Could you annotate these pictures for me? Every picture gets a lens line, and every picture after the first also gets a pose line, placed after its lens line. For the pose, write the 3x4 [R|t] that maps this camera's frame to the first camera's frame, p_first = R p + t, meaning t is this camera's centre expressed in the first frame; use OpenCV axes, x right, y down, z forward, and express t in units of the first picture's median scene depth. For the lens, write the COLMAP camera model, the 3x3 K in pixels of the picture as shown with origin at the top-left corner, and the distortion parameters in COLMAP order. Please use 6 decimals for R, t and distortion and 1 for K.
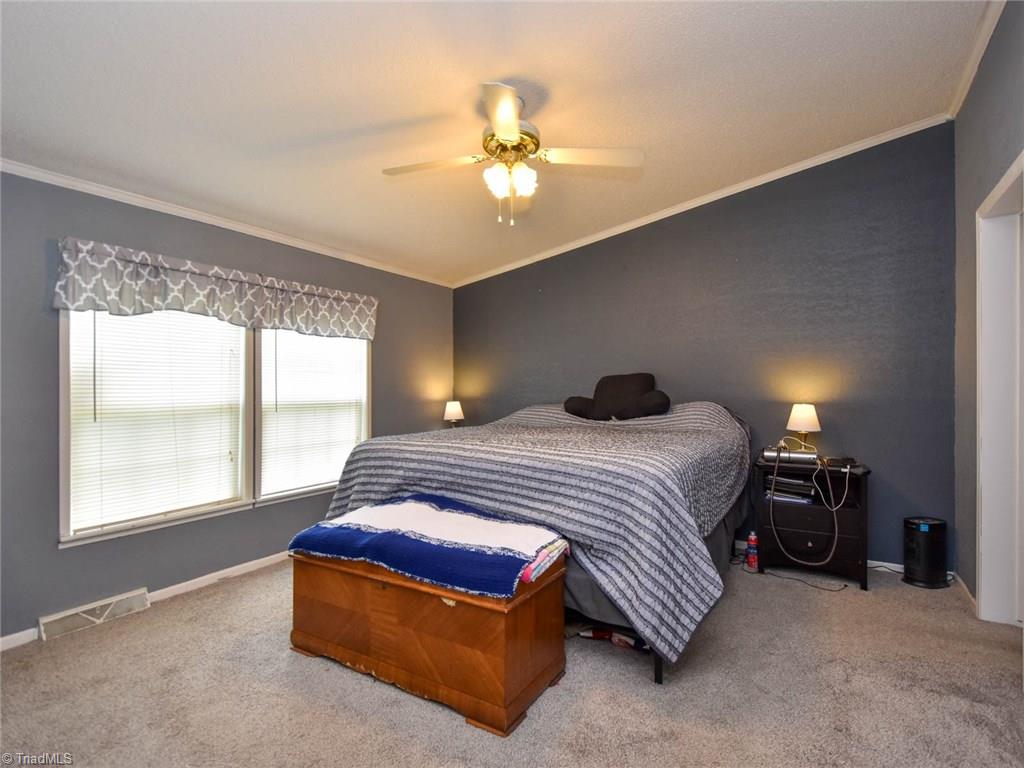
lens RADIAL K [[516.5, 0, 512.0], [0, 516.5, 384.0], [0, 0, 1]] dist [0.032716, -0.000156]
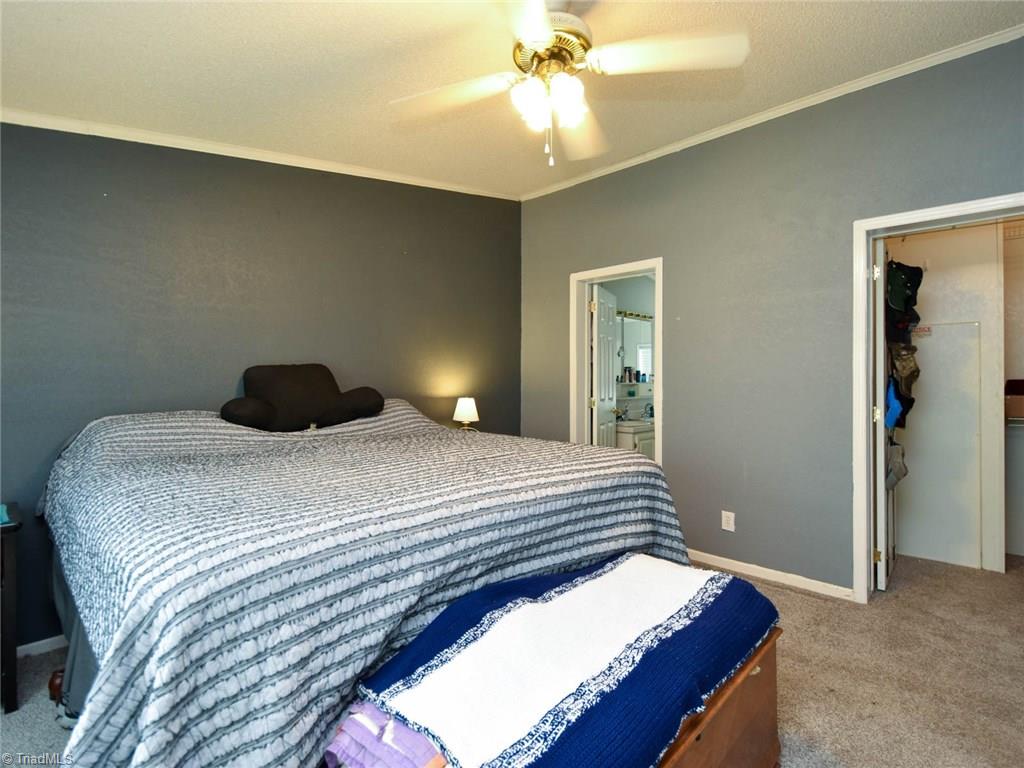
lens RADIAL K [[512.9, 0, 512.0], [0, 512.9, 384.0], [0, 0, 1]] dist [0.003370, 0.000037]
pose [[0.153052, 0.001354, 0.988217, -0.651251], [-0.019999, 0.999799, 0.001727, 0.001187], [-0.988016, -0.020027, 0.153049, 0.870720]]
